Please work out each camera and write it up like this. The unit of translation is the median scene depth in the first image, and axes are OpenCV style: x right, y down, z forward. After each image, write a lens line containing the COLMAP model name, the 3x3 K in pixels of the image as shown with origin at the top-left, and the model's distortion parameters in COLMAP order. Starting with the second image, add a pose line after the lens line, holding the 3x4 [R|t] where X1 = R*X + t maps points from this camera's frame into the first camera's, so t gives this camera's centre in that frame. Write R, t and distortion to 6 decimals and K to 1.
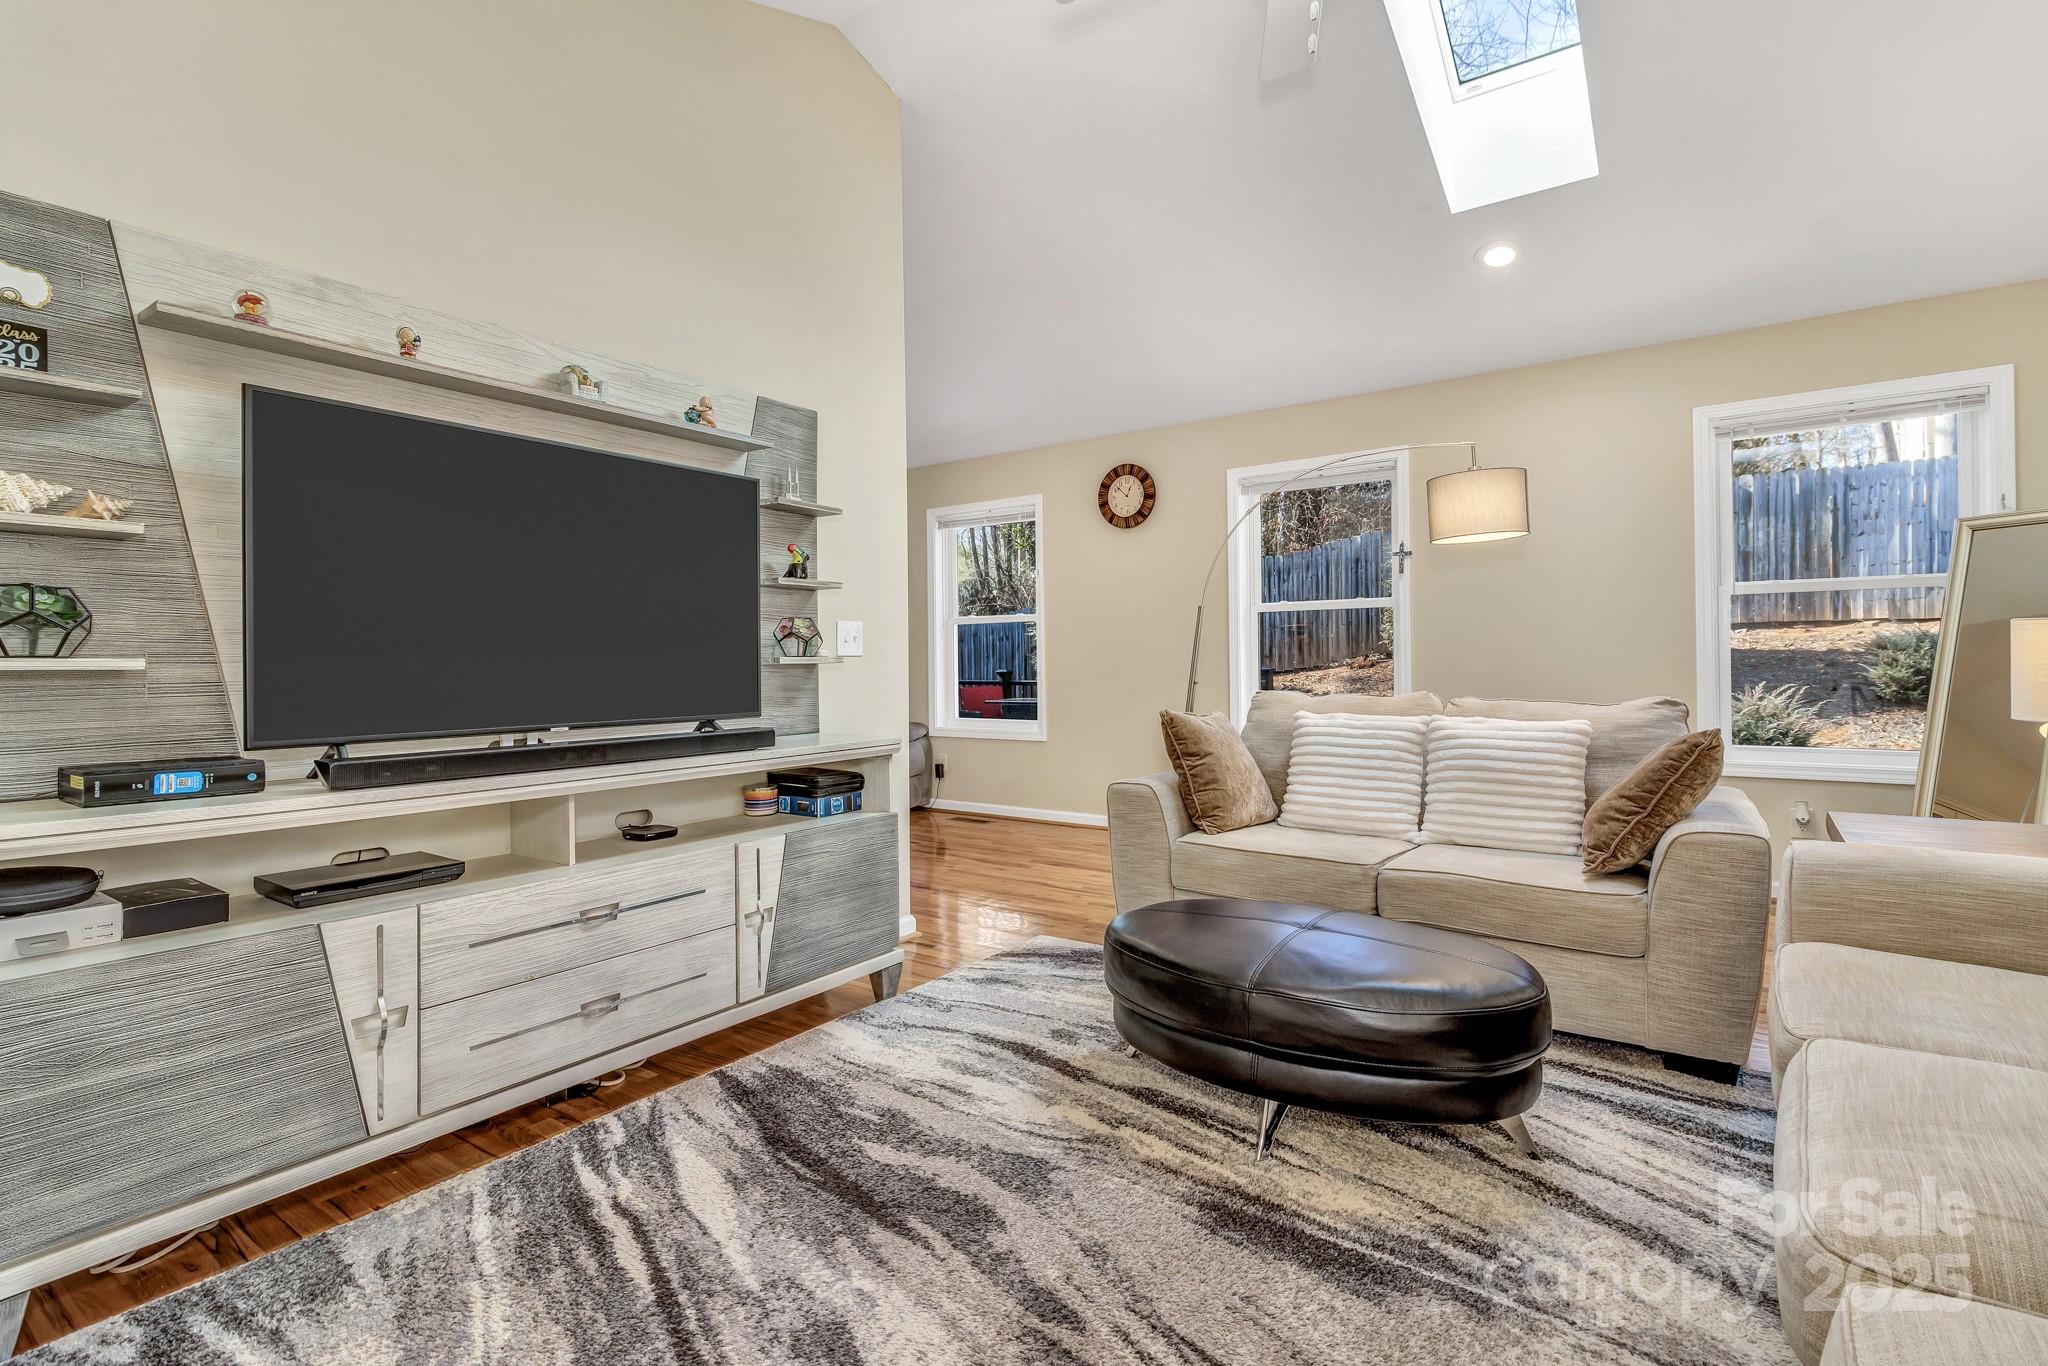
lens RADIAL K [[951.7, 0, 1051.8], [0, 951.7, 652.3], [0, 0, 1]] dist [0.002202, 0.000069]
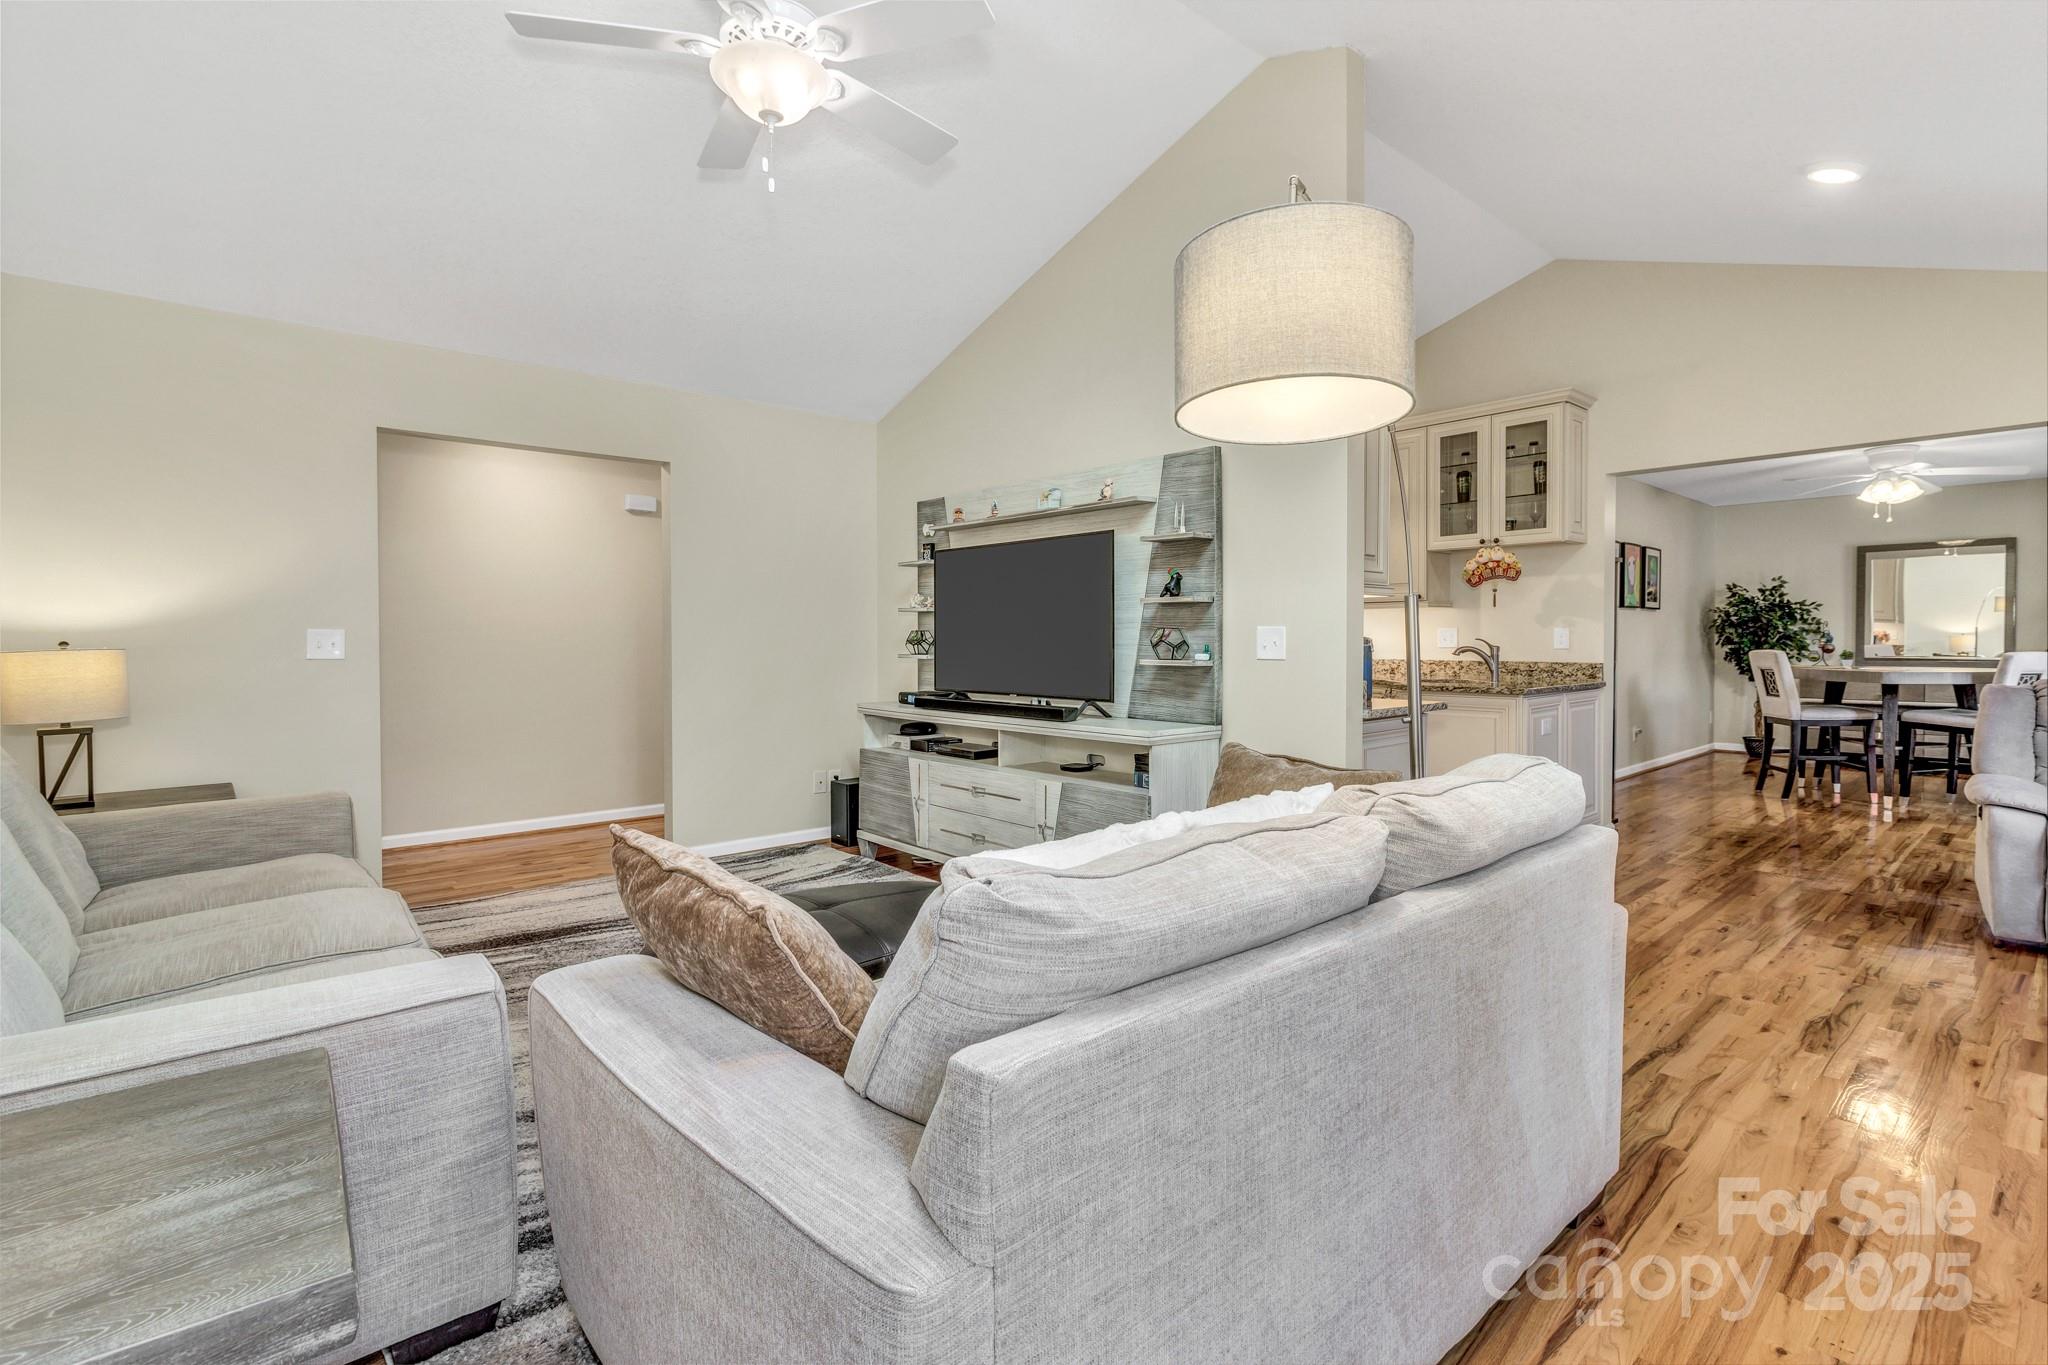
lens RADIAL K [[951.7, 0, 1032.4], [0, 951.7, 664.0], [0, 0, 1]] dist [0.002202, 0.000069]
pose [[-0.234058, 0.034277, -0.971618, 1.485336], [0.012119, 0.999404, 0.032337, -0.048531], [0.972147, -0.004206, -0.234334, 1.696573]]
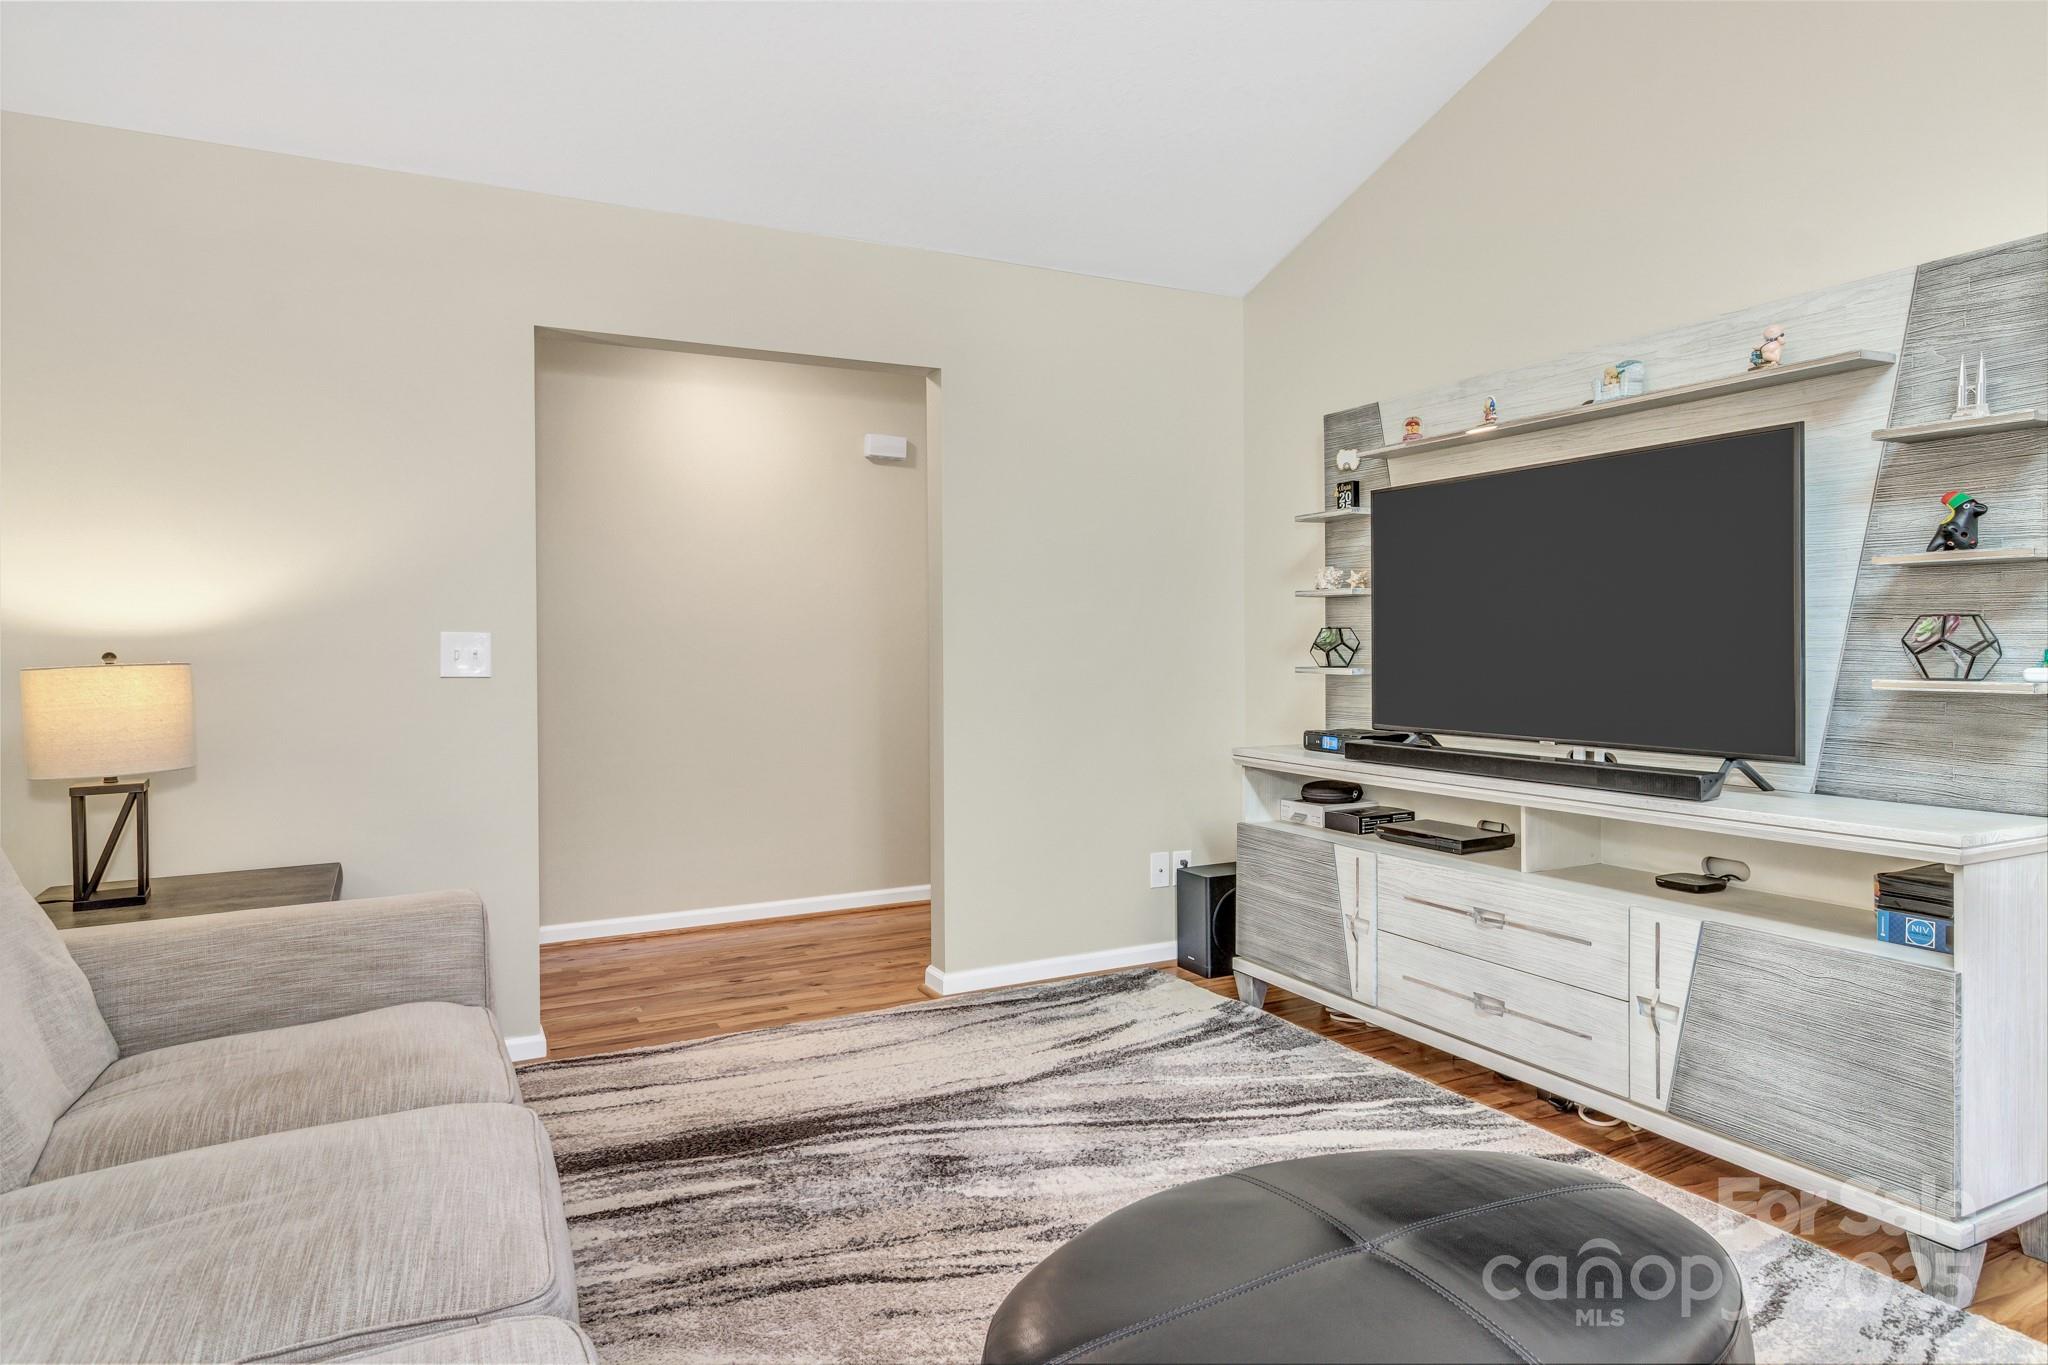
lens RADIAL K [[1204.9, 0, 1023.3], [0, 1204.9, 669.7], [0, 0, 1]] dist [0.001953, 0.001826]
pose [[-0.463353, 0.030684, -0.885642, 1.028540], [0.019757, 0.999510, 0.024293, -0.048366], [0.885953, -0.006241, -0.463732, 1.266835]]
